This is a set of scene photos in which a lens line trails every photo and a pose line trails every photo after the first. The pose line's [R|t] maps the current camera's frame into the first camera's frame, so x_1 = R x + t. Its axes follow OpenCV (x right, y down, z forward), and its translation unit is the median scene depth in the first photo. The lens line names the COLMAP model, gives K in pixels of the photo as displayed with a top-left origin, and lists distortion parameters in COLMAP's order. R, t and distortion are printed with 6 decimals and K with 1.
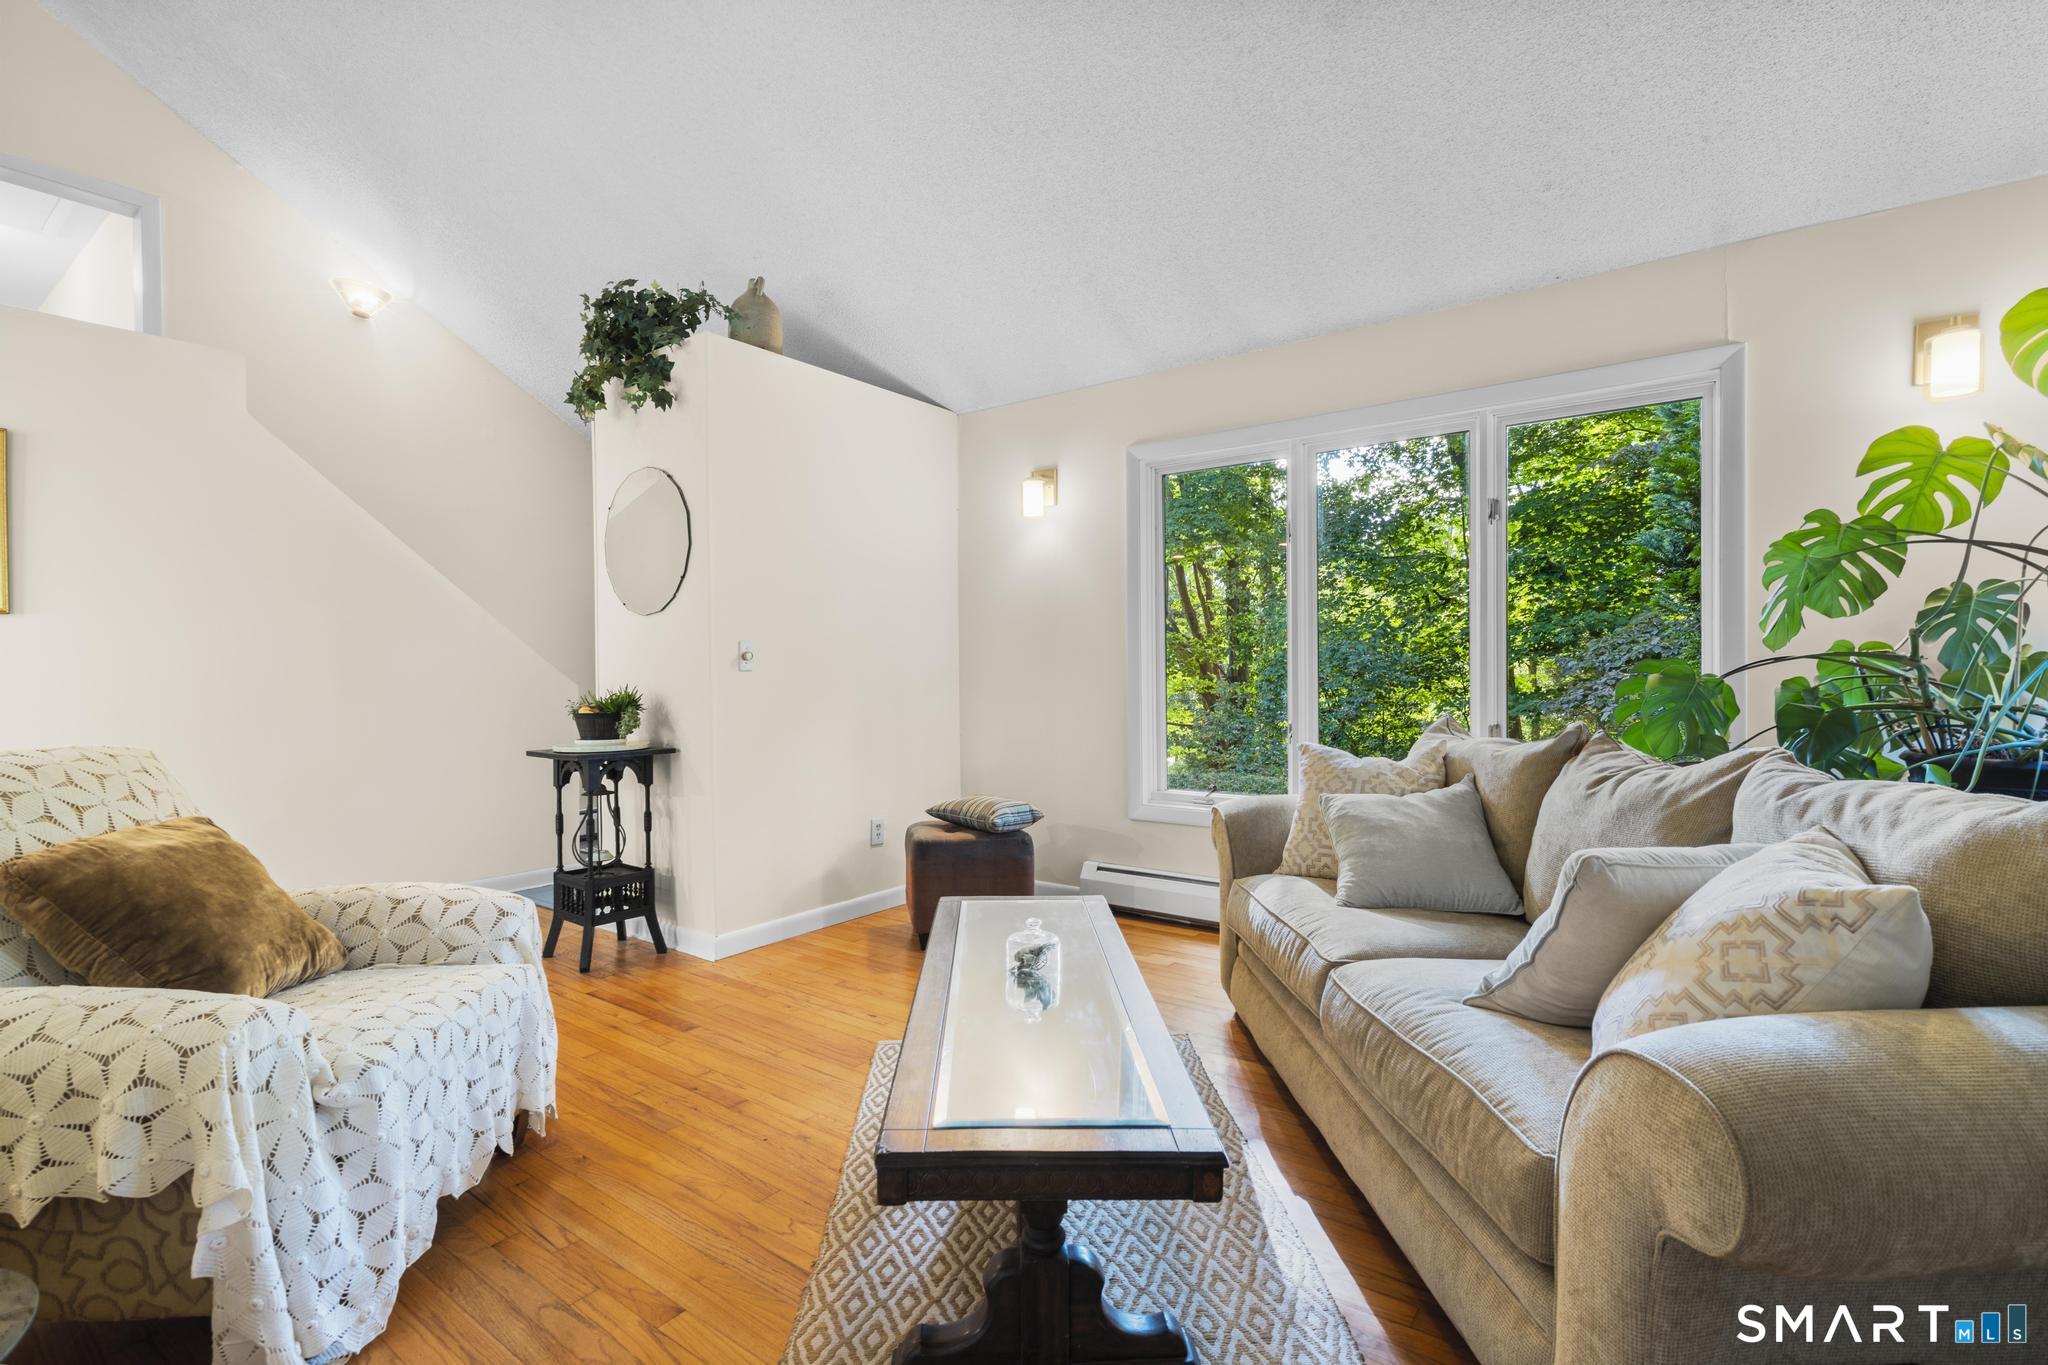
lens RADIAL K [[931.0, 0, 1029.8], [0, 931.0, 677.2], [0, 0, 1]] dist [0.001967, 0.000648]
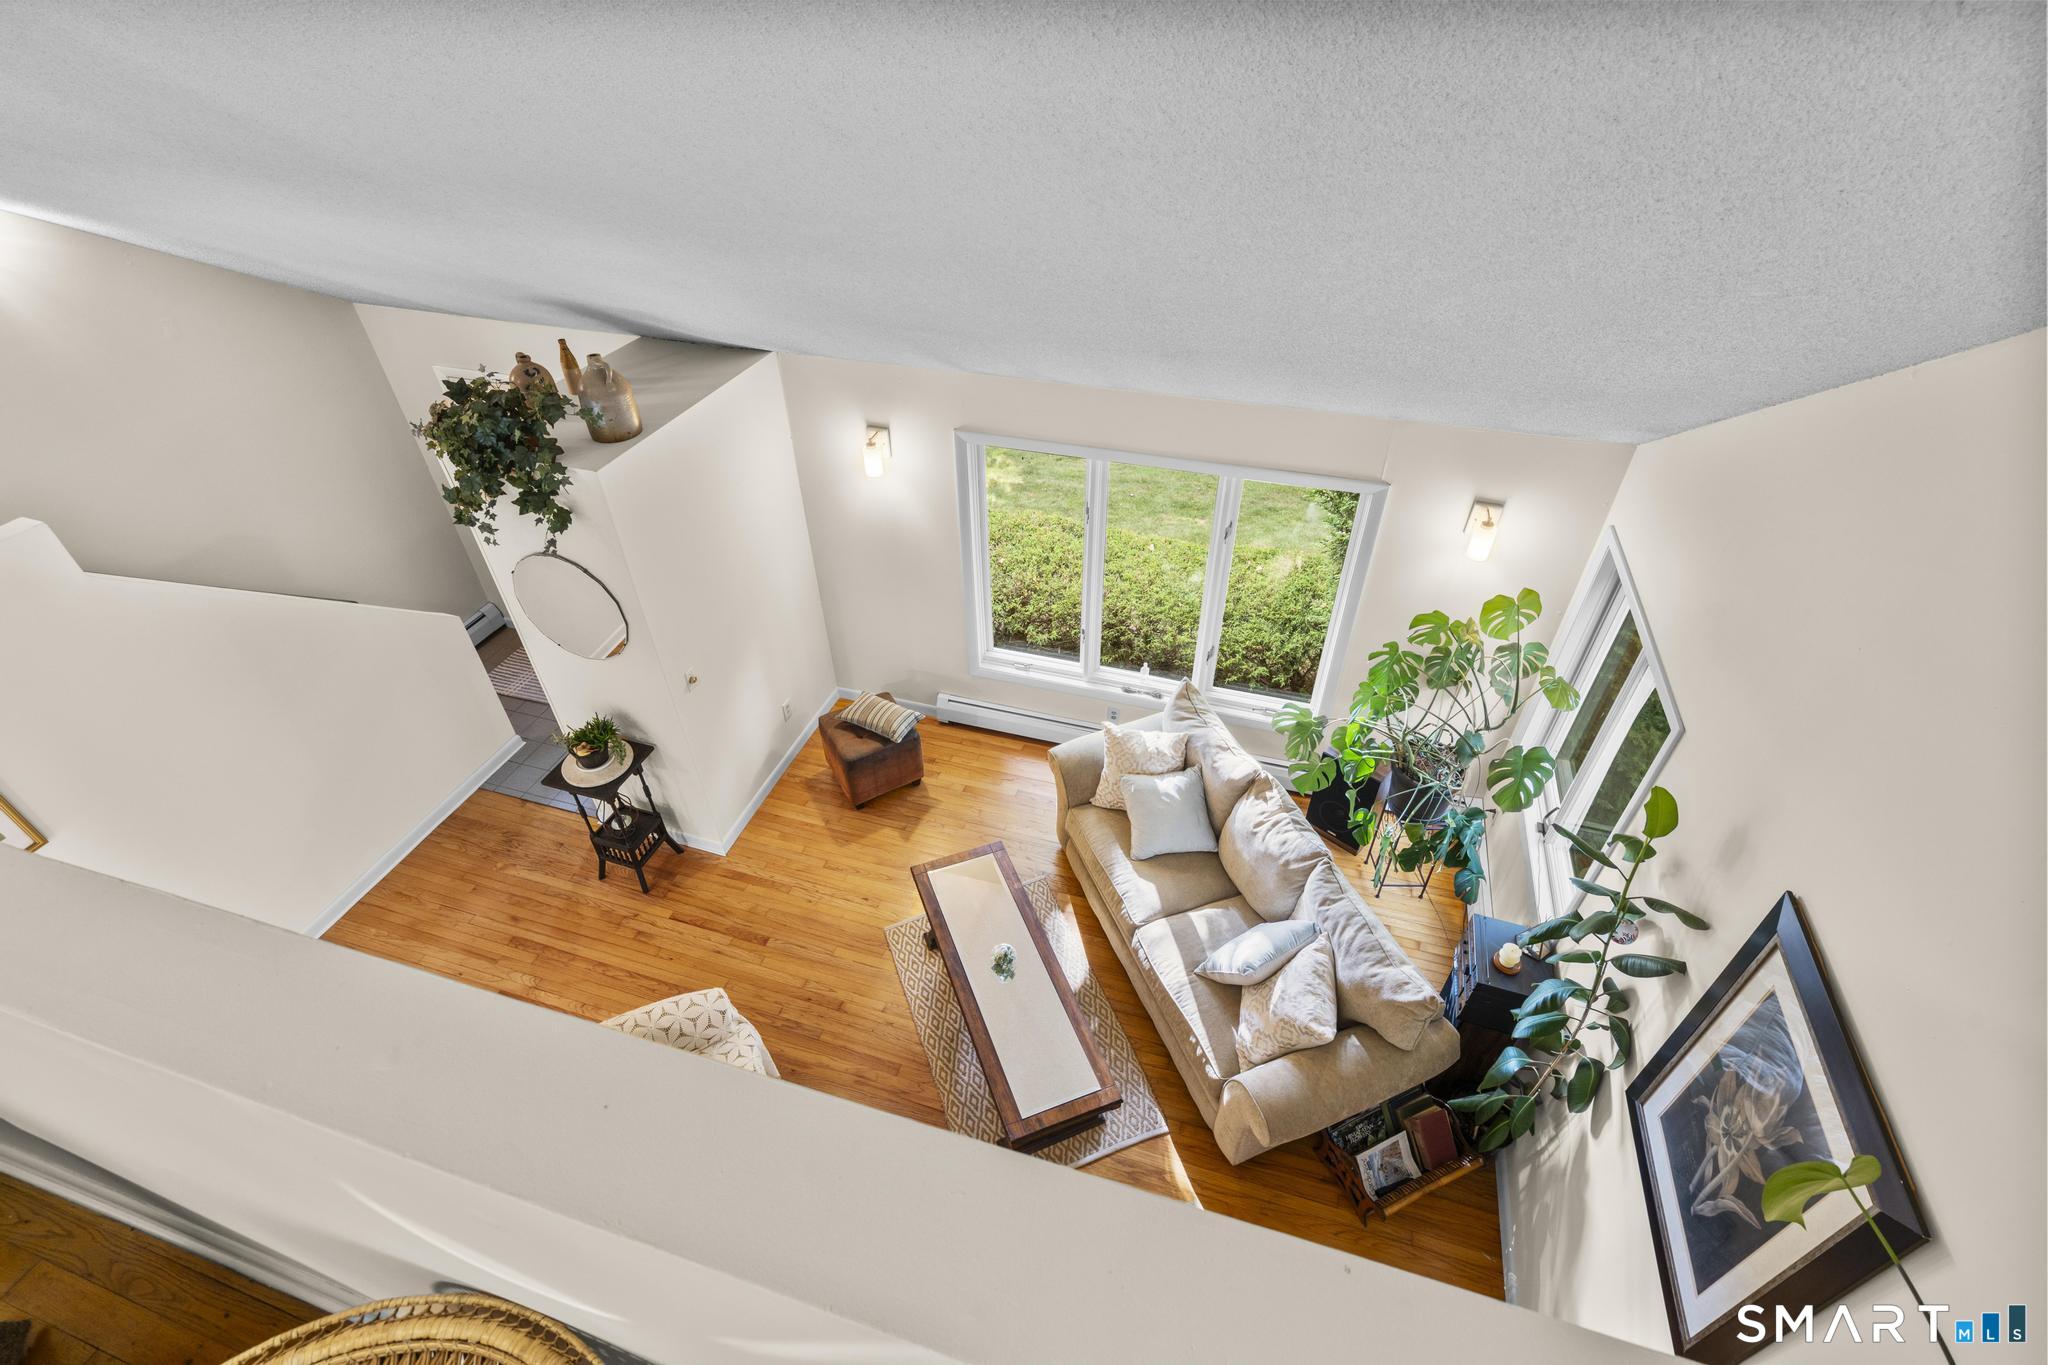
lens RADIAL K [[931.0, 0, 1029.8], [0, 931.0, 677.2], [0, 0, 1]] dist [0.001967, 0.000648]
pose [[0.946058, -0.206963, 0.249282, -0.244456], [0.006523, 0.781403, 0.623992, -1.103682], [-0.323933, -0.588706, 0.740603, -0.134460]]
